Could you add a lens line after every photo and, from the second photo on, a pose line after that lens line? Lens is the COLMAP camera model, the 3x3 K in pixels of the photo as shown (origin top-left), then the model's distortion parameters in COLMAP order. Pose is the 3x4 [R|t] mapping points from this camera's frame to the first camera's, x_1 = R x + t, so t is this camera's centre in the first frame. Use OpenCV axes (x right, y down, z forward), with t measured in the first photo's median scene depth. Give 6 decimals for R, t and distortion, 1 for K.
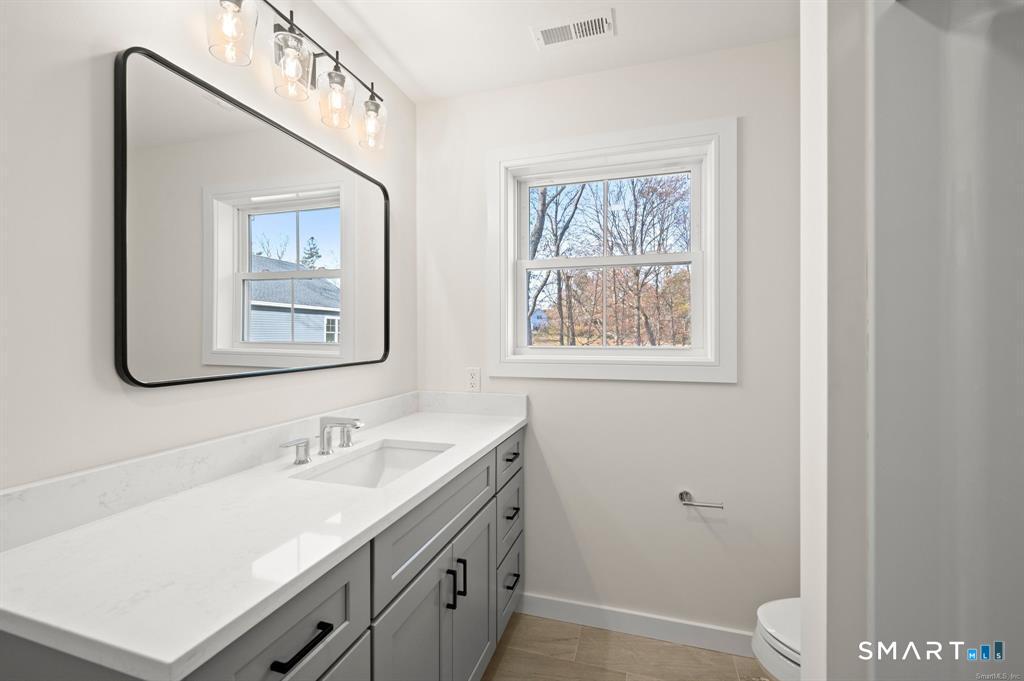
lens RADIAL K [[434.8, 0, 514.8], [0, 434.8, 335.1], [0, 0, 1]] dist [0.020187, 0.000095]
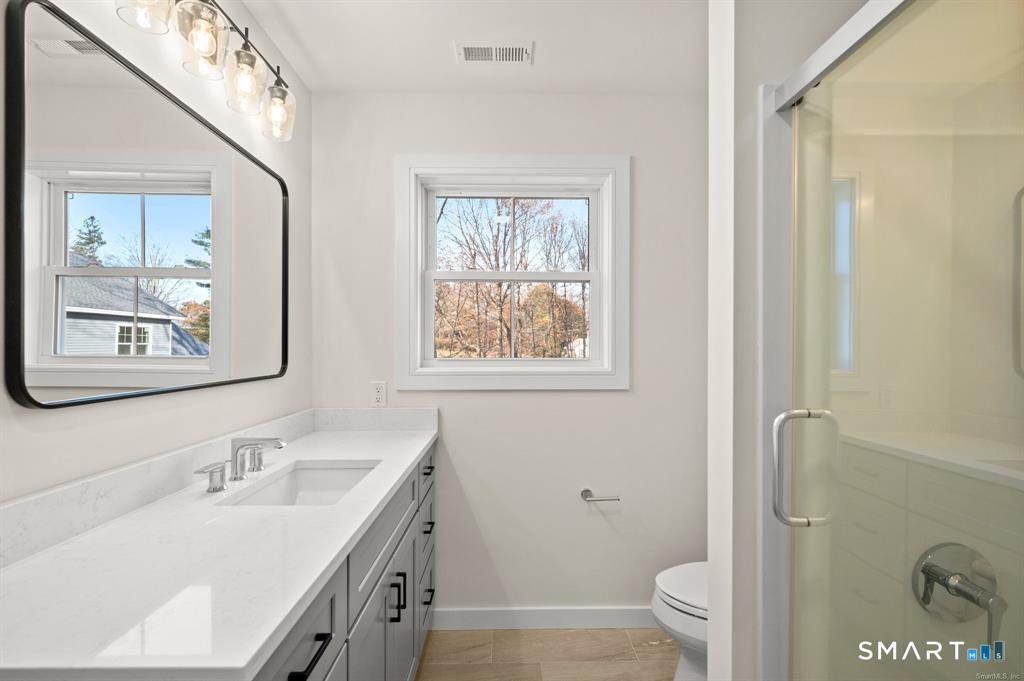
lens RADIAL K [[467.9, 0, 511.1], [0, 467.9, 347.6], [0, 0, 1]] dist [0.030916, -0.001256]
pose [[0.952777, 0.001450, 0.303667, -0.151989], [-0.001521, 0.999999, -0.000002, 0.001141], [-0.303667, -0.000460, 0.952778, -0.069766]]
